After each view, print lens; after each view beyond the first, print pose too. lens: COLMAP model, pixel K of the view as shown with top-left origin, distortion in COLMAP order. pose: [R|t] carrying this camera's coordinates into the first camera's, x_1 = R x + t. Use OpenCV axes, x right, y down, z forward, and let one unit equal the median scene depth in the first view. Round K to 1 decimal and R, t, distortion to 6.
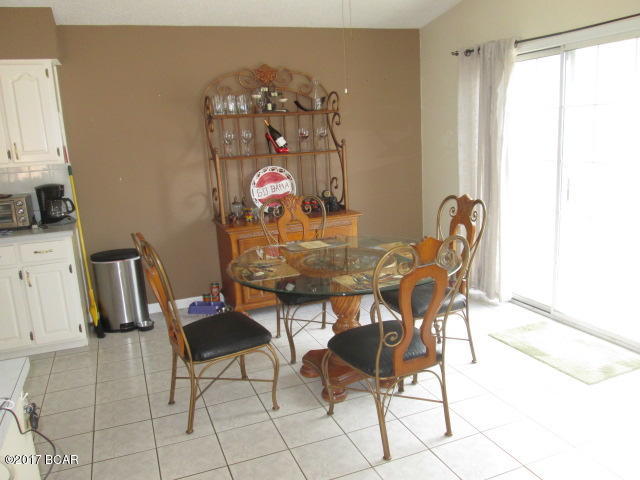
lens RADIAL K [[526.6, 0, 320.0], [0, 526.6, 240.0], [0, 0, 1]] dist [-0.055422, 0.022608]
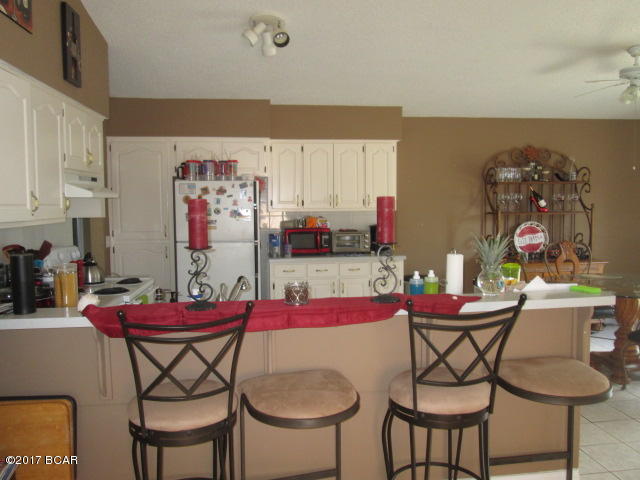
lens RADIAL K [[526.6, 0, 320.0], [0, 526.6, 240.0], [0, 0, 1]] dist [-0.055422, 0.022608]
pose [[0.967050, 0.057739, -0.247953, -0.283422], [-0.088608, 0.989383, -0.115192, 0.103342], [0.238669, 0.133367, 0.961899, -0.374623]]
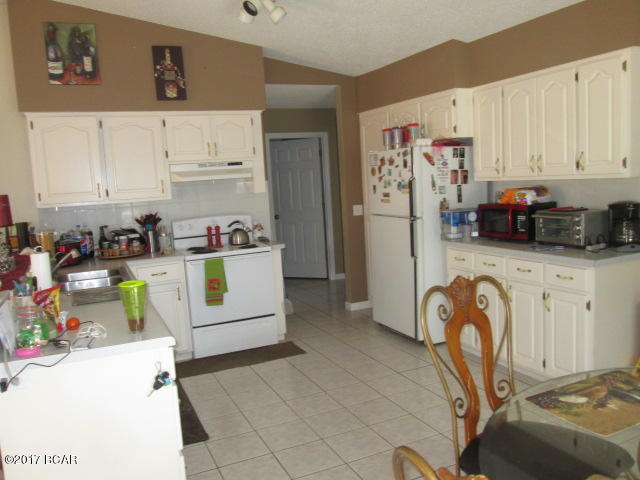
lens RADIAL K [[526.6, 0, 320.0], [0, 526.6, 240.0], [0, 0, 1]] dist [-0.055422, 0.022608]
pose [[0.059350, 0.162275, -0.984959, 0.235319], [-0.147386, 0.977309, 0.152134, -0.088997], [0.987297, 0.136140, 0.081921, 0.412251]]
